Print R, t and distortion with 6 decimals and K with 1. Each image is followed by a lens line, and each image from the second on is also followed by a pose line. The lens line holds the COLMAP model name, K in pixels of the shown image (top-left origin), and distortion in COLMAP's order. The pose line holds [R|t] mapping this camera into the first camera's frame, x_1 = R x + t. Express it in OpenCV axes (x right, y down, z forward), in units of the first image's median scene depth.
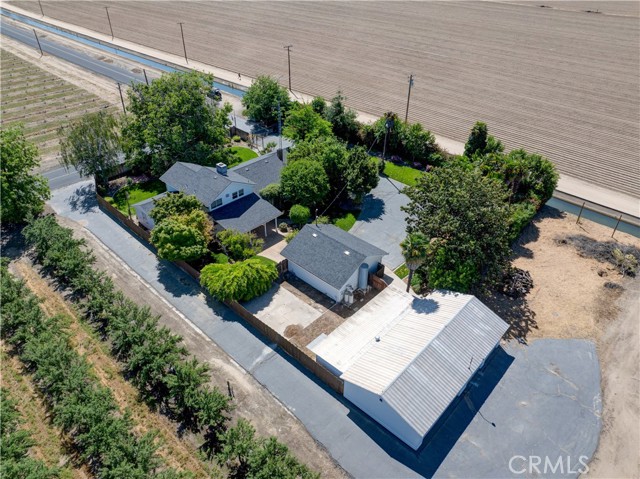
lens RADIAL K [[451.2, 0, 320.0], [0, 451.2, 239.5], [0, 0, 1]] dist [-0.047471, 0.013563]
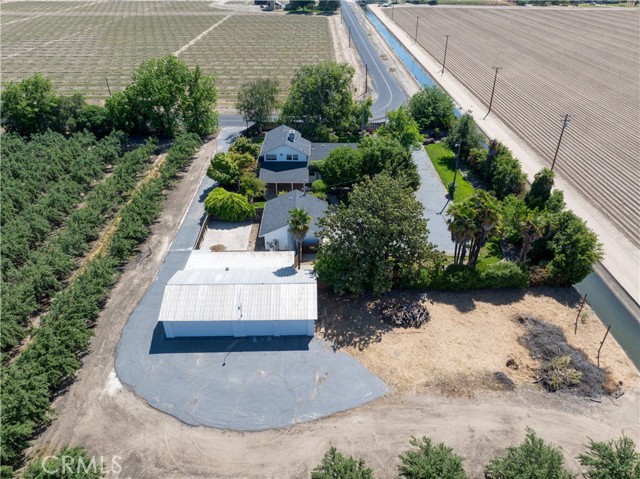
lens RADIAL K [[451.2, 0, 320.0], [0, 451.2, 239.5], [0, 0, 1]] dist [-0.047471, 0.013563]
pose [[0.693045, 0.388329, -0.607363, 0.786101], [-0.412169, 0.904671, 0.108104, -0.069149], [0.591443, 0.175415, 0.787035, 0.127141]]
